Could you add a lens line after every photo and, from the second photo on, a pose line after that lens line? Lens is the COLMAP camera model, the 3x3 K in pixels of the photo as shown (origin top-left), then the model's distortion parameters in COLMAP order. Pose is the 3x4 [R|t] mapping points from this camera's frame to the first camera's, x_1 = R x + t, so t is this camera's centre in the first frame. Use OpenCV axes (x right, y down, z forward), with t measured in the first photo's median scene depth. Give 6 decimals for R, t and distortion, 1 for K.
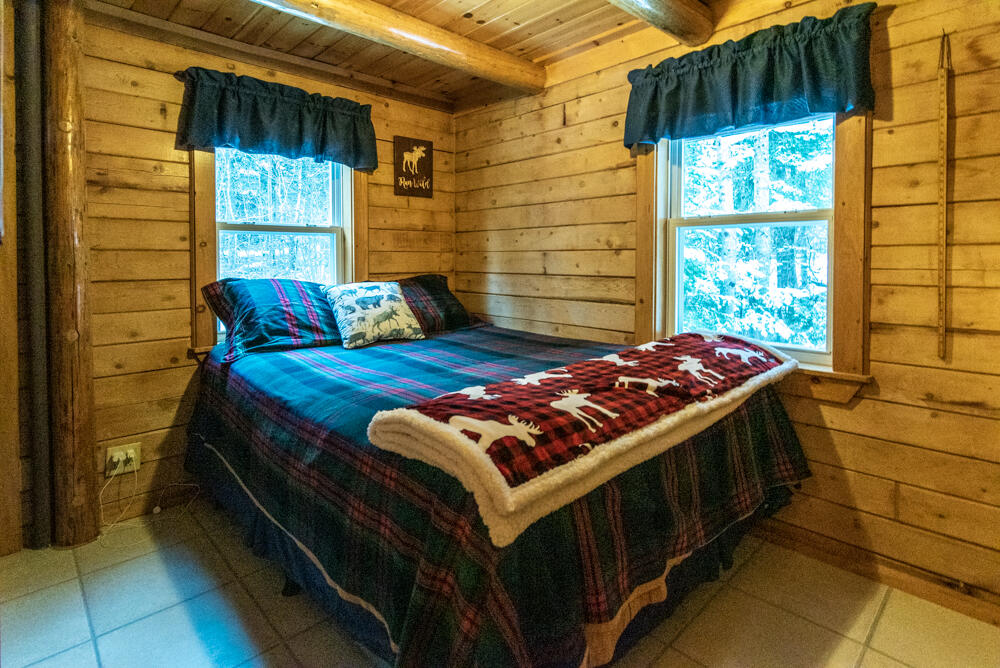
lens RADIAL K [[506.3, 0, 499.8], [0, 506.3, 270.6], [0, 0, 1]] dist [-0.001356, -0.000823]
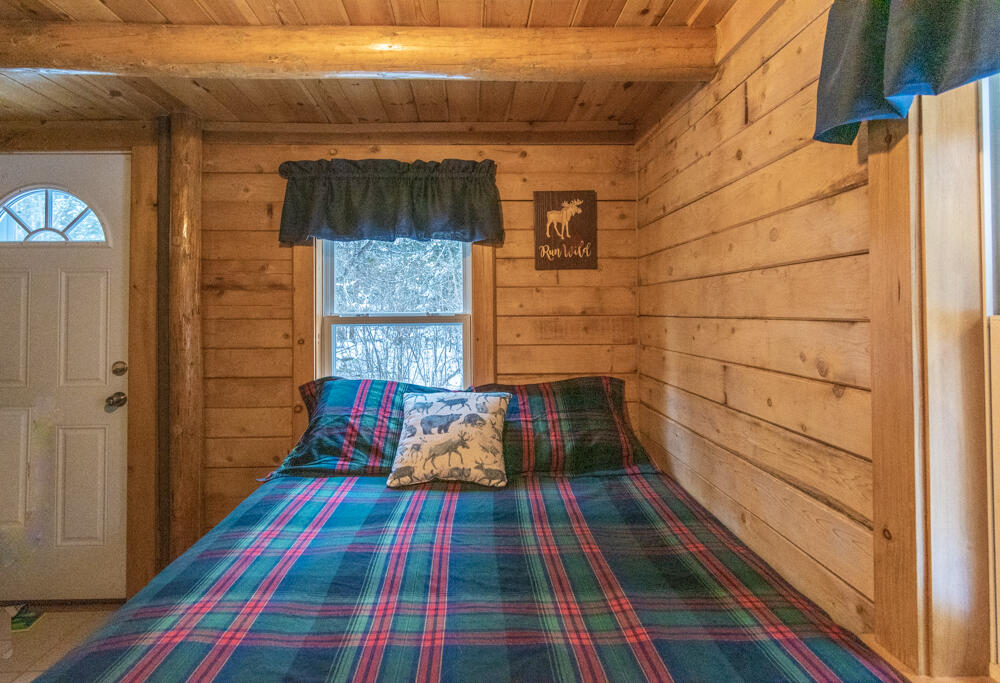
lens RADIAL K [[503.6, 0, 499.5], [0, 503.6, 300.7], [0, 0, 1]] dist [0.003690, -0.000347]
pose [[0.736248, -0.012875, -0.676590, 0.279565], [-0.013232, 0.999354, -0.033415, -0.084251], [0.676583, 0.033554, 0.735602, 0.447573]]
